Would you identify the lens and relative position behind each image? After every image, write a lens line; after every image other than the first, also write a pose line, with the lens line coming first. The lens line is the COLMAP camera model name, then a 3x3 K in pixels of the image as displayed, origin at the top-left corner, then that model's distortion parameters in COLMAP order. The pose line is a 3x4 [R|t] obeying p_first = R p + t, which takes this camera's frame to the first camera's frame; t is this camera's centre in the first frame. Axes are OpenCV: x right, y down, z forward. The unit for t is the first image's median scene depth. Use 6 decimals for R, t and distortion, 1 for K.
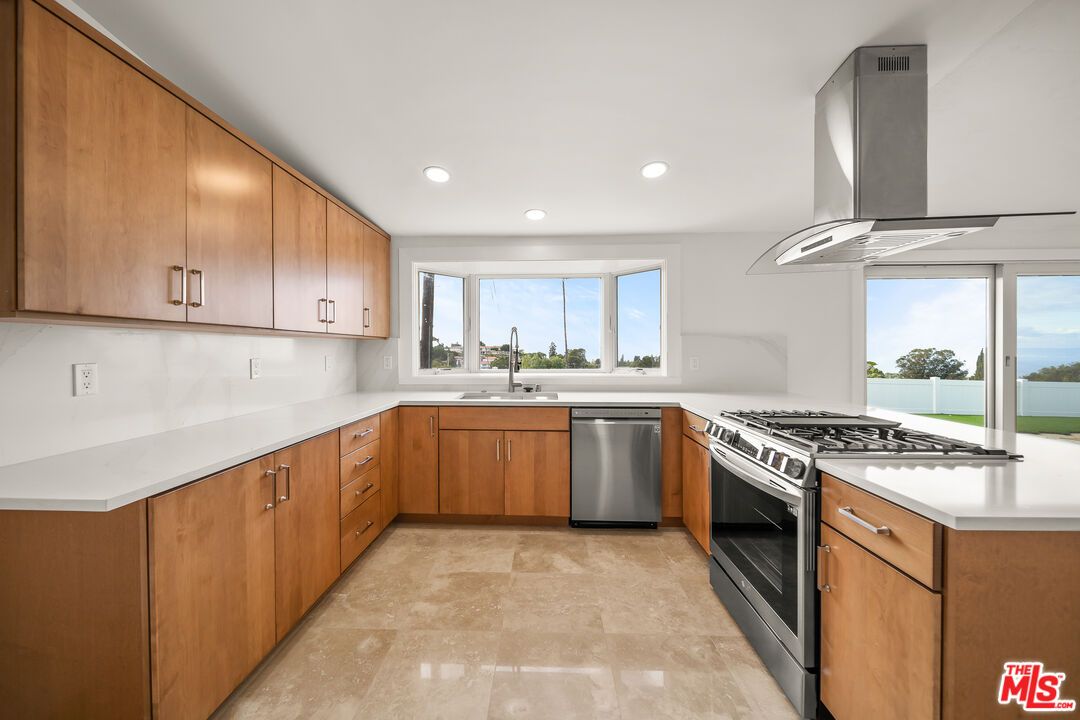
lens RADIAL K [[383.7, 0, 535.9], [0, 383.7, 352.7], [0, 0, 1]] dist [-0.001247, -0.000186]
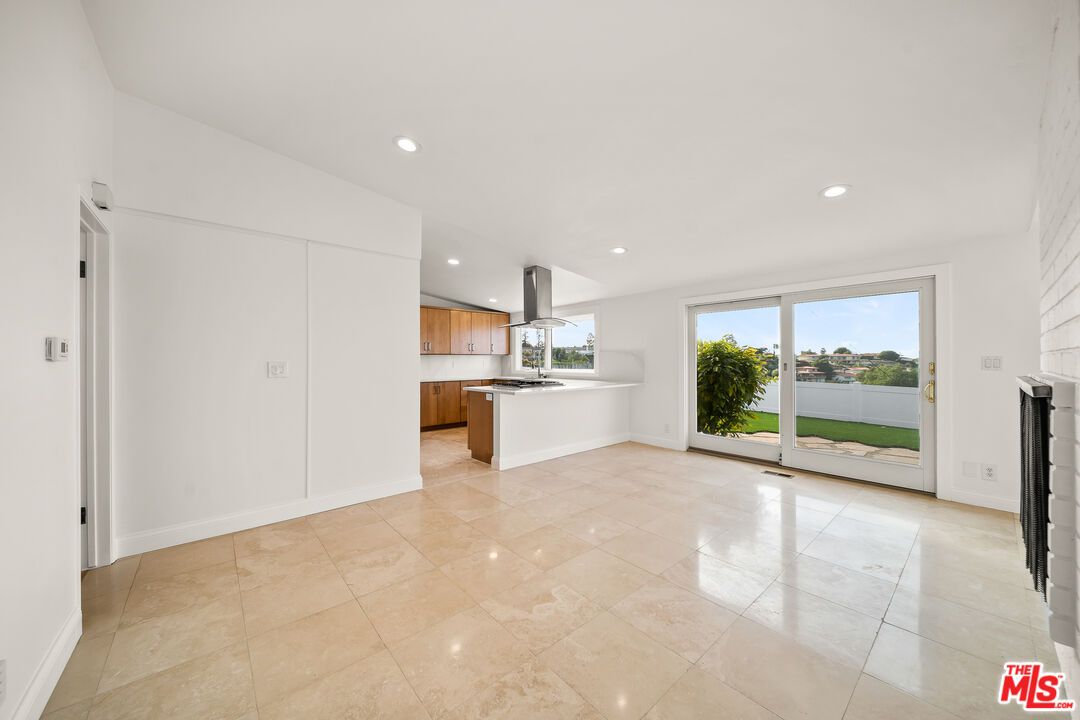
lens RADIAL K [[387.4, 0, 539.3], [0, 387.4, 362.1], [0, 0, 1]] dist [0.001332, 0.000008]
pose [[0.676499, 0.003004, -0.736437, 2.077648], [-0.002482, 0.999995, 0.001799, 0.005873], [0.736439, 0.000611, 0.676503, -0.721057]]
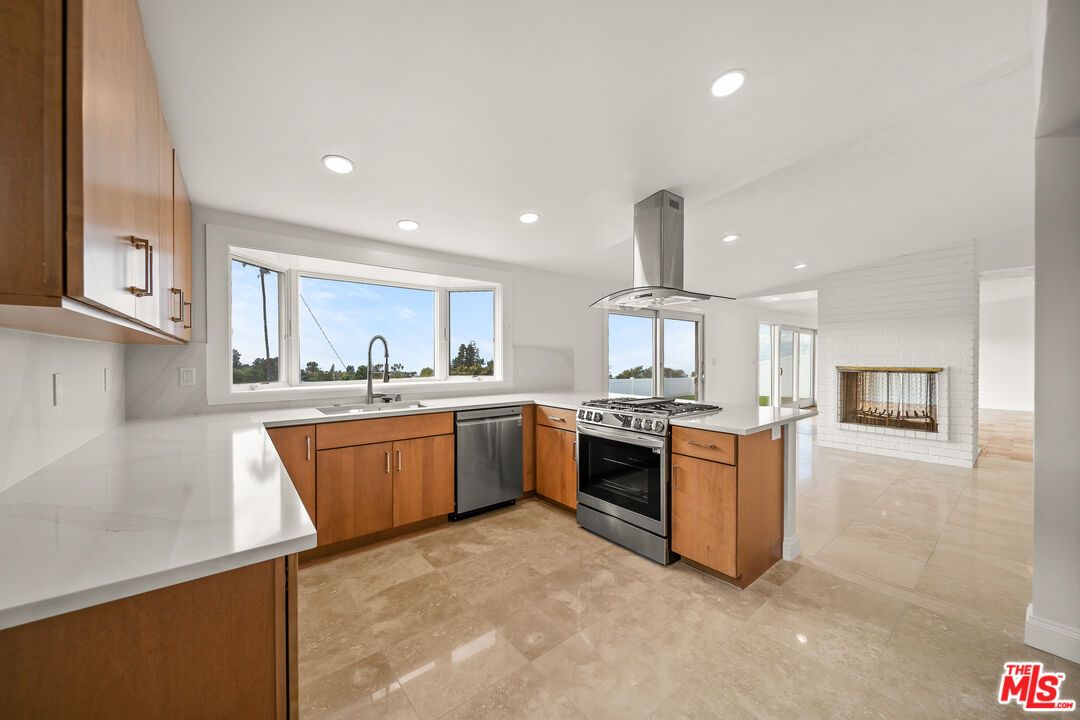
lens RADIAL K [[387.4, 0, 539.3], [0, 387.4, 362.1], [0, 0, 1]] dist [0.001332, 0.000008]
pose [[0.758549, -0.004418, 0.651601, -0.465275], [0.004201, 0.999989, 0.001889, -0.000169], [-0.651602, 0.001305, 0.758560, 0.003152]]
